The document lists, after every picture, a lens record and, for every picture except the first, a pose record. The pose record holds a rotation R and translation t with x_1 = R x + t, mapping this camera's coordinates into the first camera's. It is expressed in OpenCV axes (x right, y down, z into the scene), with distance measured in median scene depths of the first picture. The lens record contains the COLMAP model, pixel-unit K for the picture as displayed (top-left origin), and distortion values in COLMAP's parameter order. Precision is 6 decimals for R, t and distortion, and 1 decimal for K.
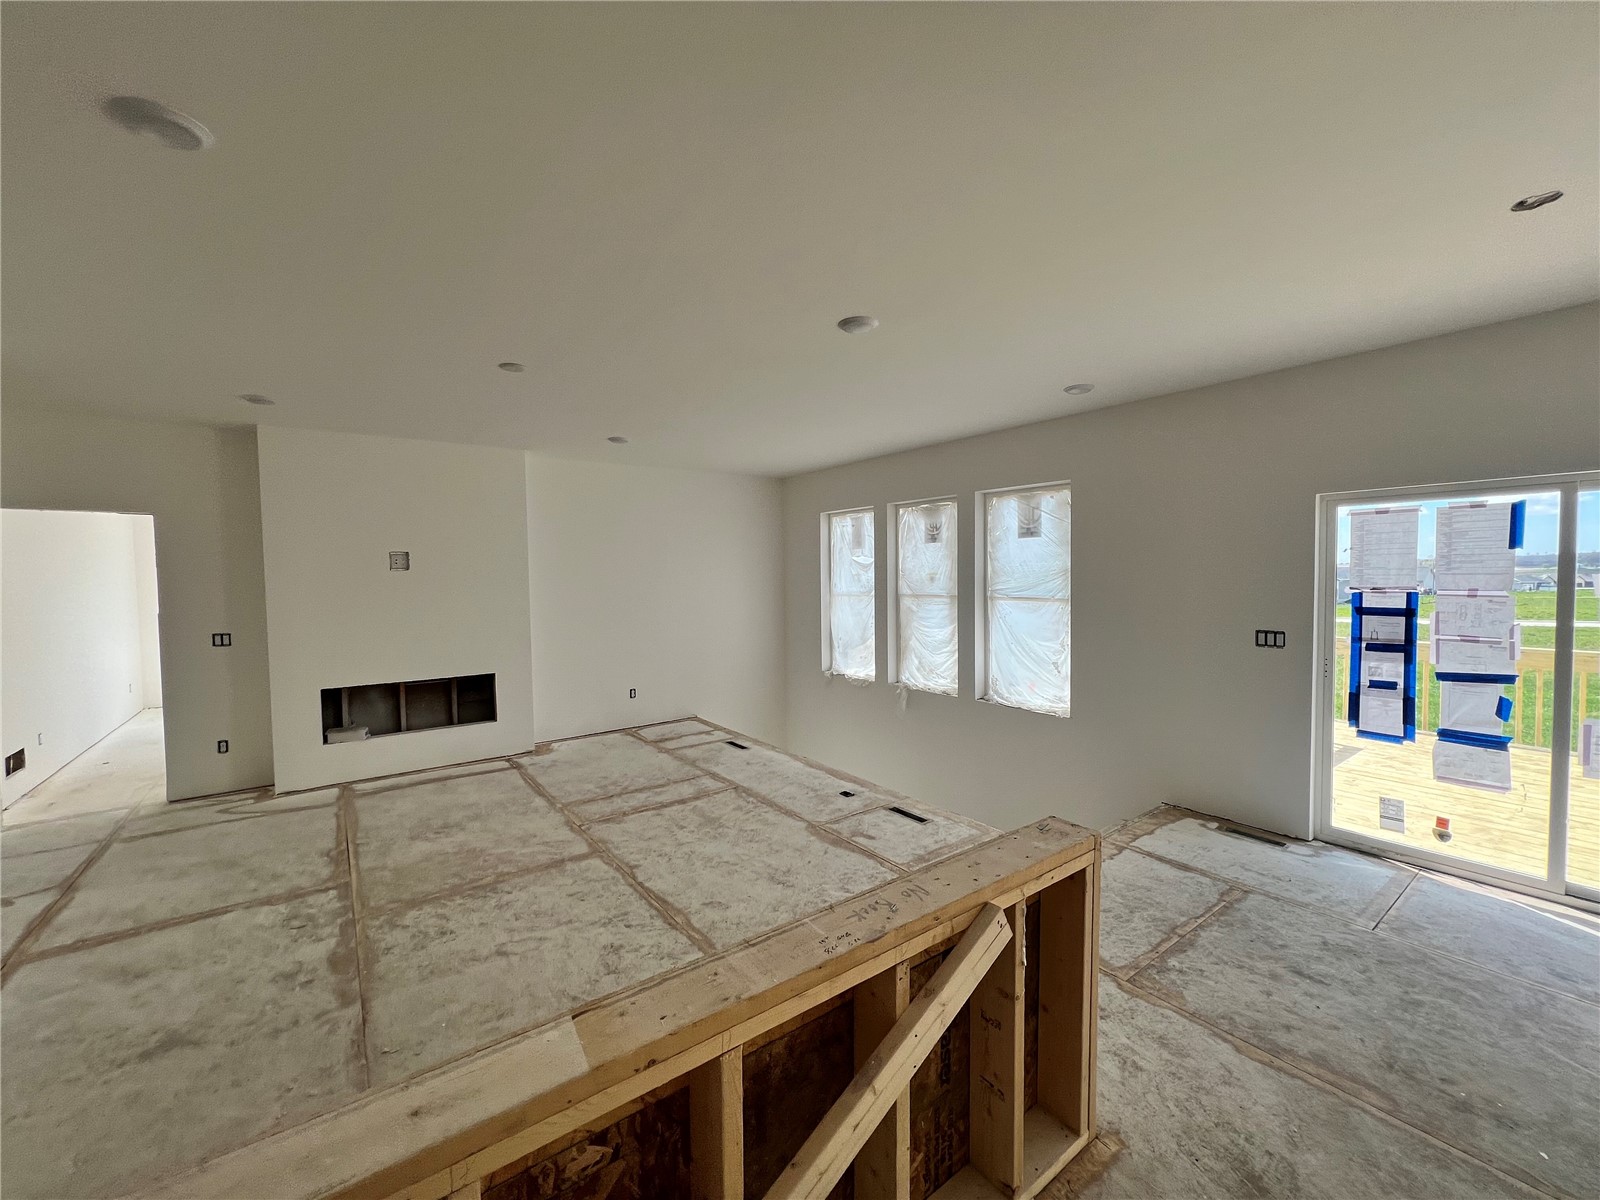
lens RADIAL K [[642.9, 0, 794.2], [0, 642.9, 598.3], [0, 0, 1]] dist [-0.002699, 0.001032]
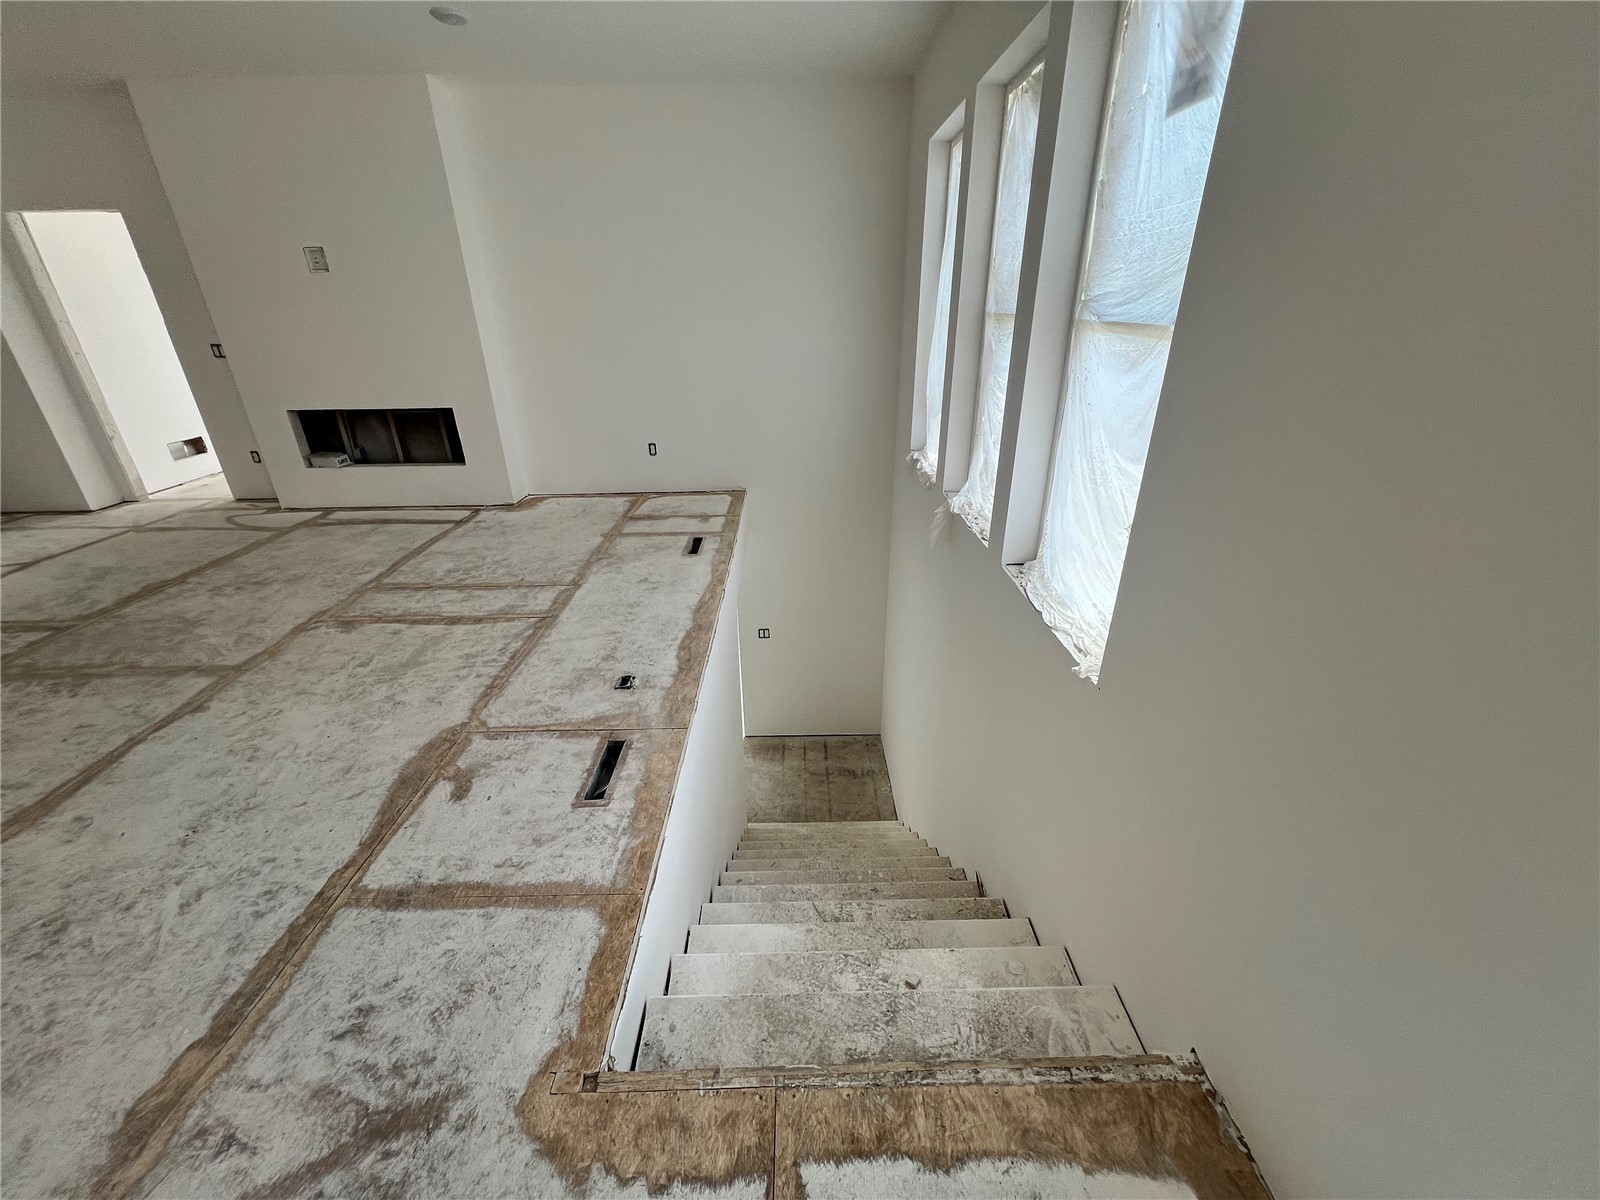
lens RADIAL K [[642.9, 0, 793.9], [0, 642.9, 596.9], [0, 0, 1]] dist [-0.002699, 0.001032]
pose [[0.809760, 0.248040, -0.531756, 0.494751], [-0.018823, 0.916771, 0.398968, -0.000588], [0.586459, -0.313059, 0.747034, 0.679736]]
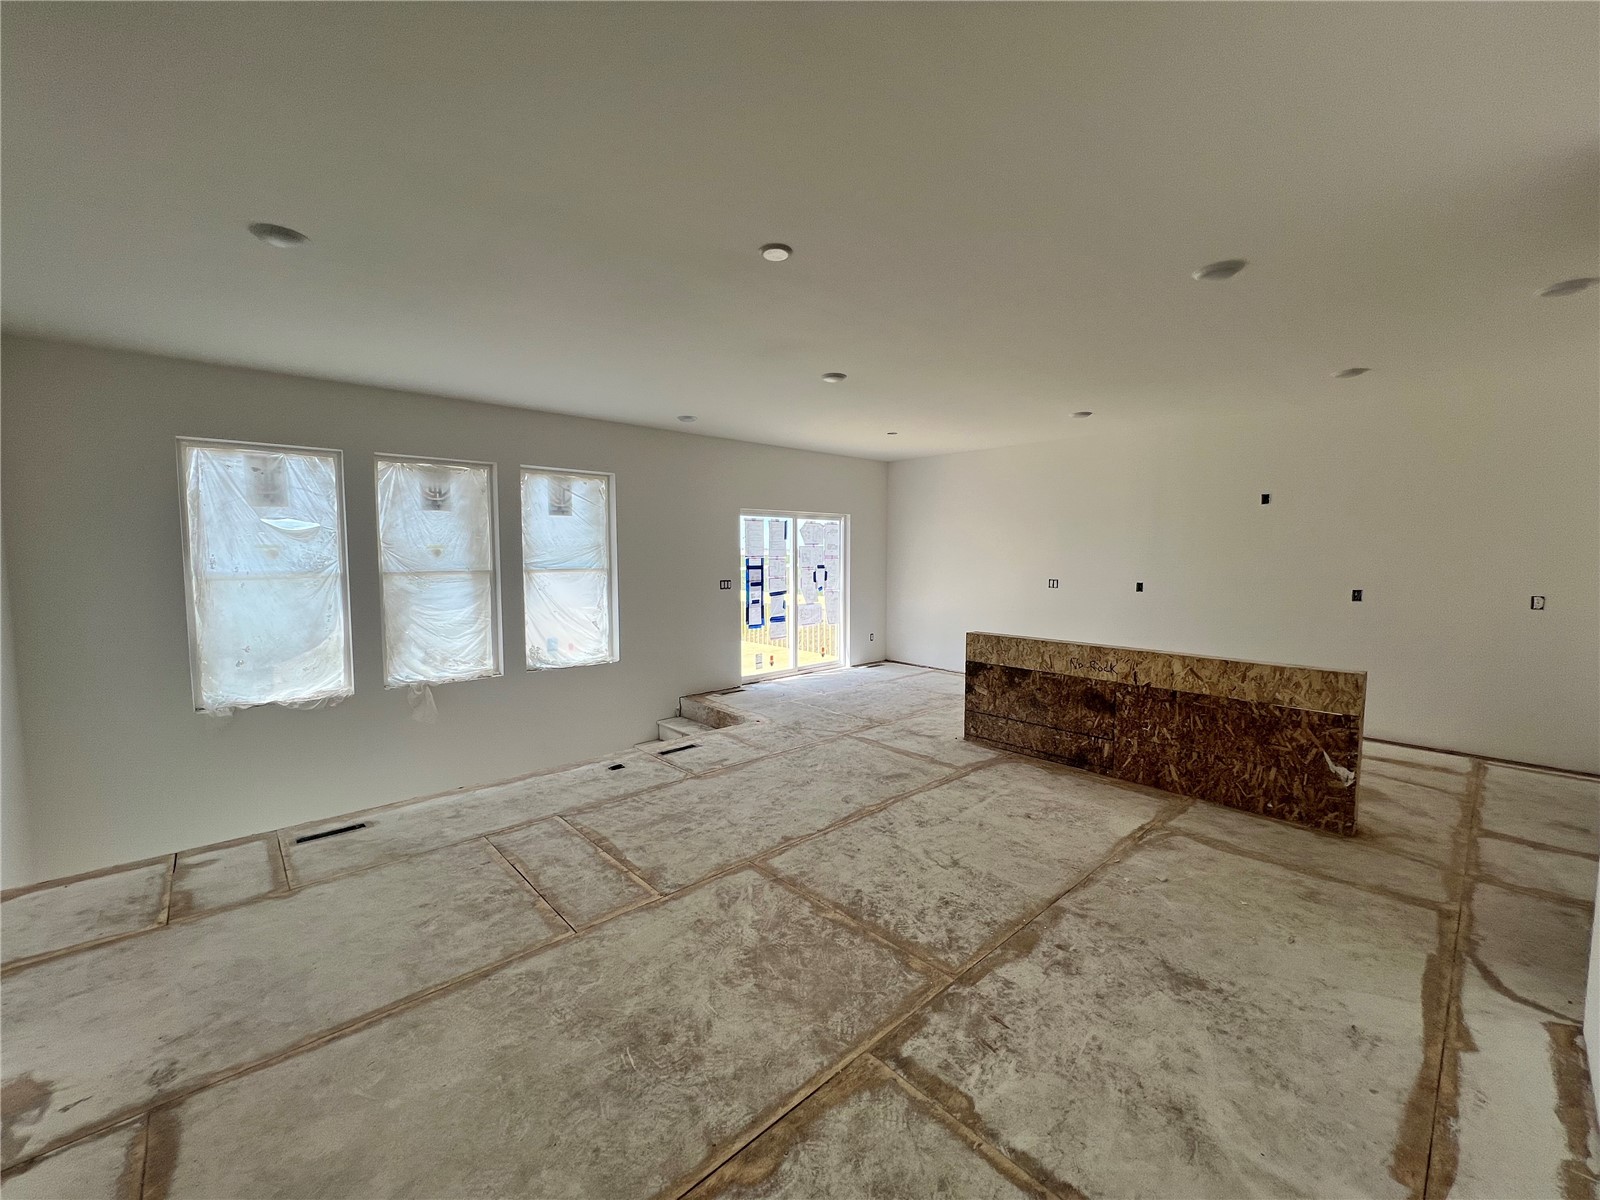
lens RADIAL K [[642.9, 0, 798.0], [0, 642.9, 600.5], [0, 0, 1]] dist [-0.002699, 0.001032]
pose [[-0.108560, -0.063410, 0.992066, -0.911282], [0.041879, 0.996786, 0.068295, -0.006495], [-0.993207, 0.048961, -0.105555, 0.814328]]
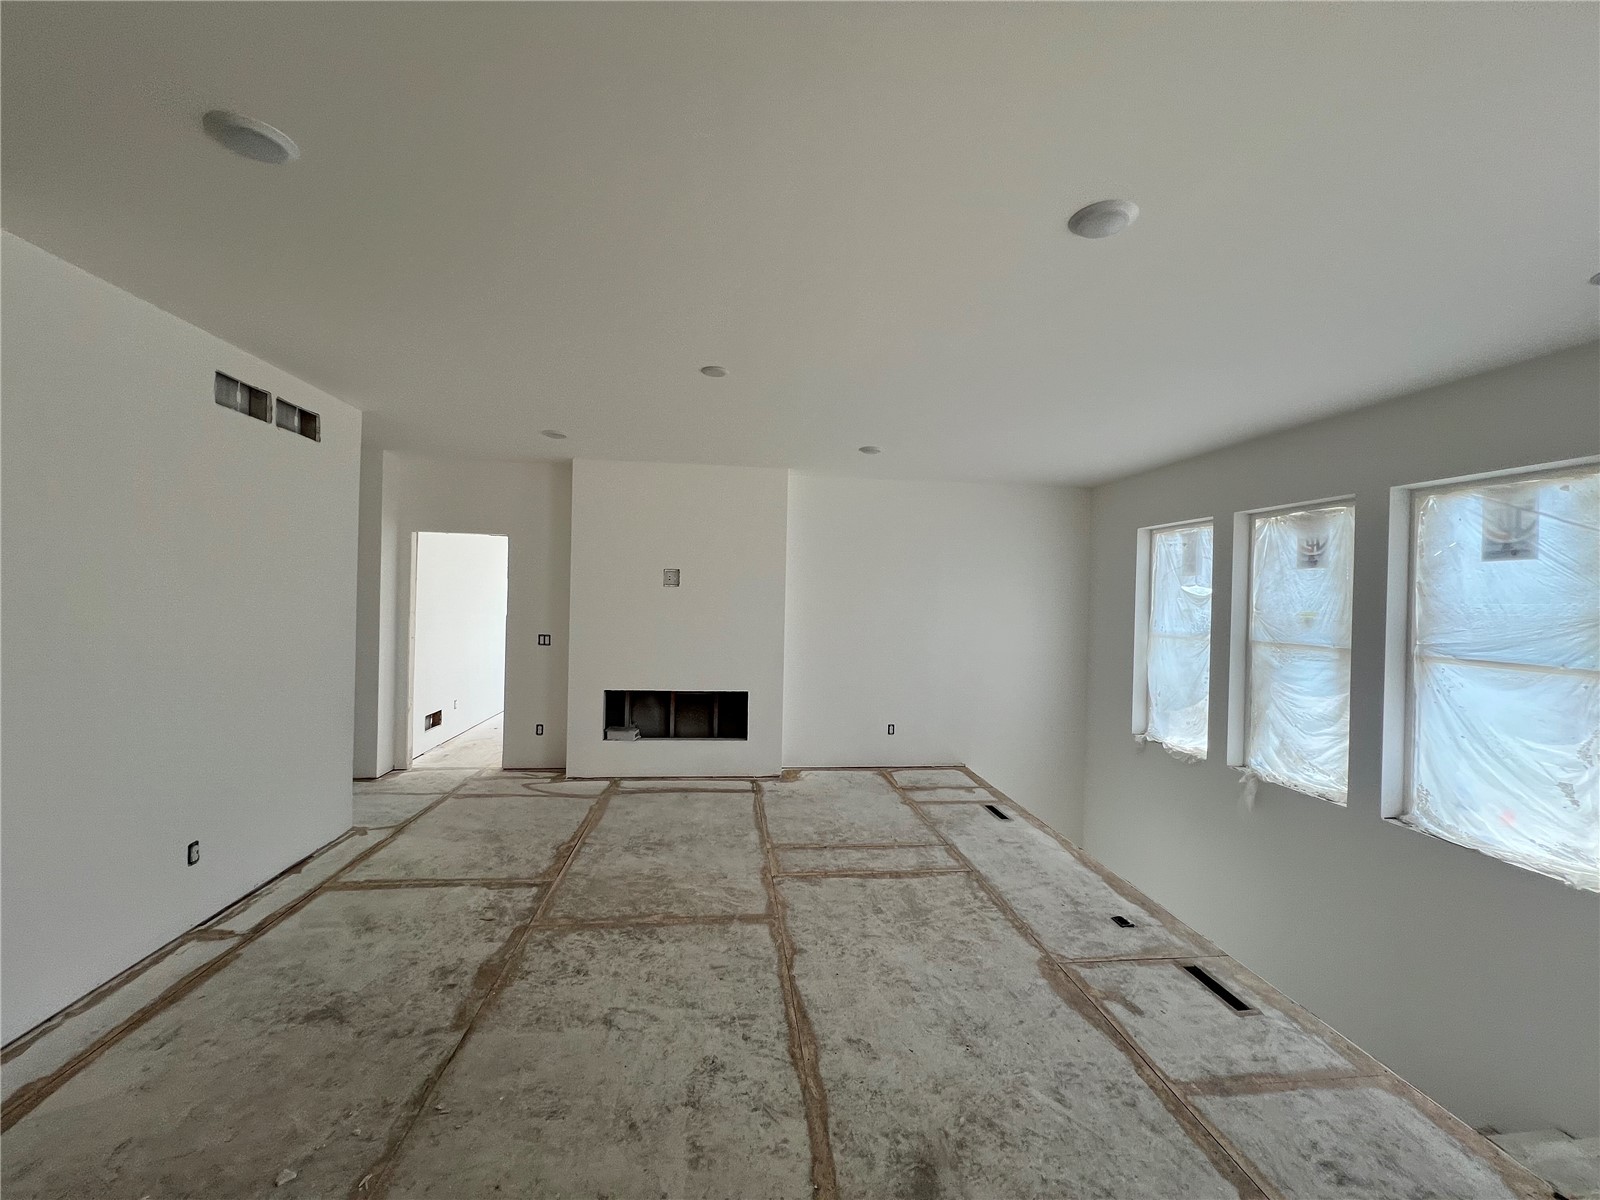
lens RADIAL K [[639.1, 0, 793.3], [0, 639.1, 598.6], [0, 0, 1]] dist [-0.002648, 0.000204]
pose [[0.866673, 0.036628, -0.497530, 0.104205], [-0.056246, 0.998116, -0.024497, -0.009827], [0.495696, 0.049215, 0.867101, 0.201498]]
